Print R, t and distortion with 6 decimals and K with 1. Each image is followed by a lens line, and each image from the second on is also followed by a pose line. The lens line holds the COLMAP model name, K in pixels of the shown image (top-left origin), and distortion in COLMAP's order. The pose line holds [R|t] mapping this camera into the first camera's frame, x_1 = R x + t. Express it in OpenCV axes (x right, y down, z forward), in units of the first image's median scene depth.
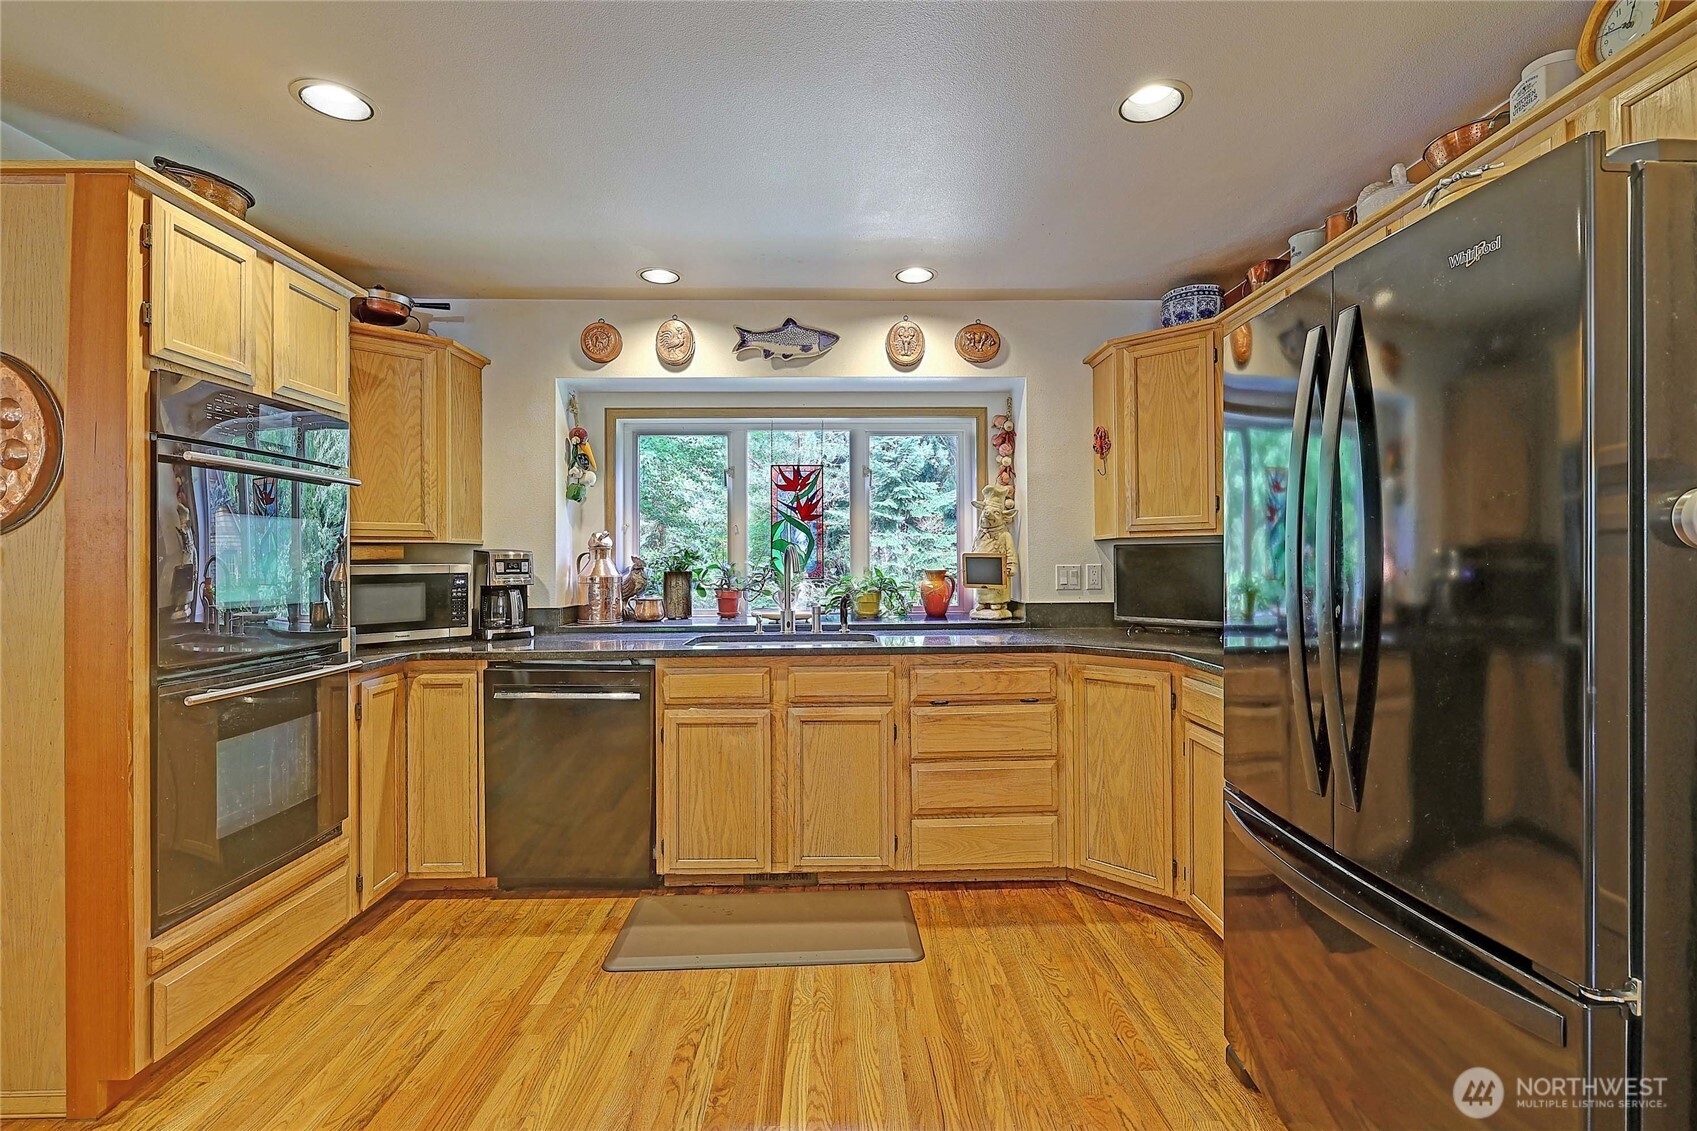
lens RADIAL K [[735.5, 0, 850.8], [0, 735.5, 565.9], [0, 0, 1]] dist [-0.013786, -0.001089]
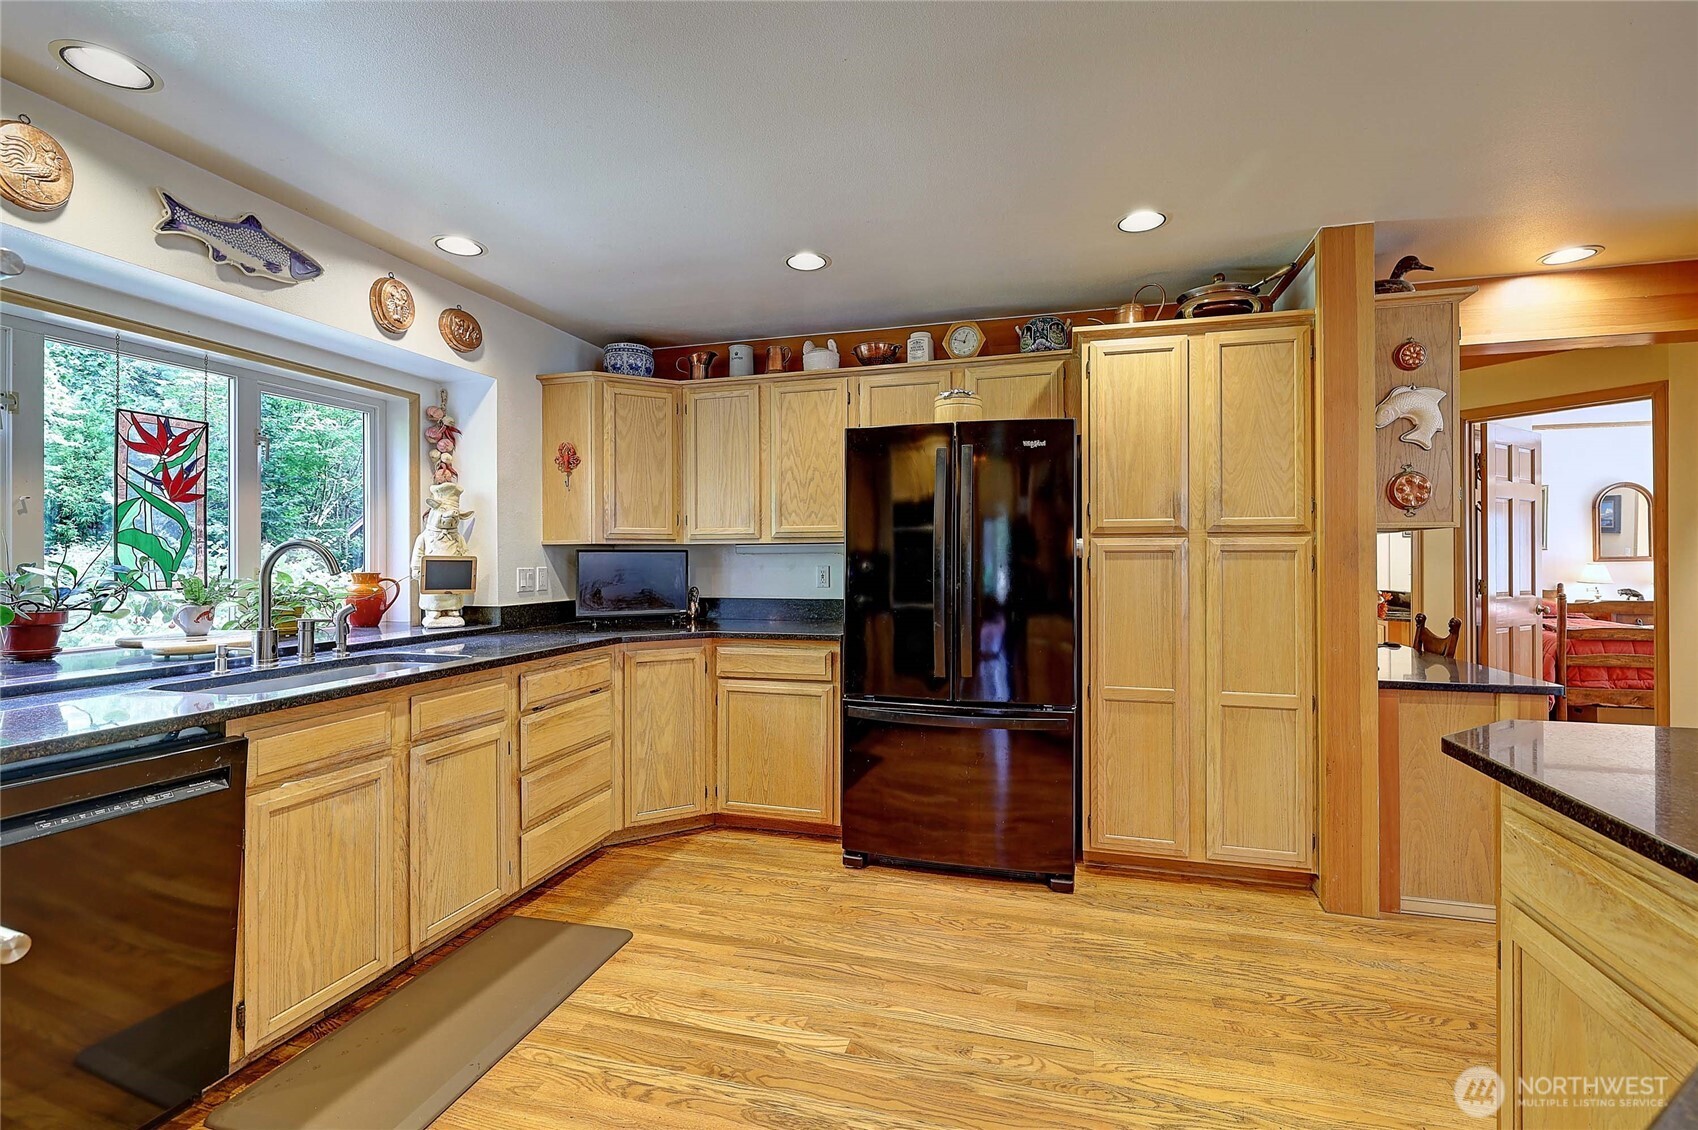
lens RADIAL K [[735.9, 0, 850.5], [0, 735.9, 558.6], [0, 0, 1]] dist [-0.013786, -0.001089]
pose [[0.296530, 0.005624, 0.955007, -0.696406], [0.002607, 0.999974, -0.006698, -0.006246], [-0.955020, 0.004476, 0.296508, 0.307414]]
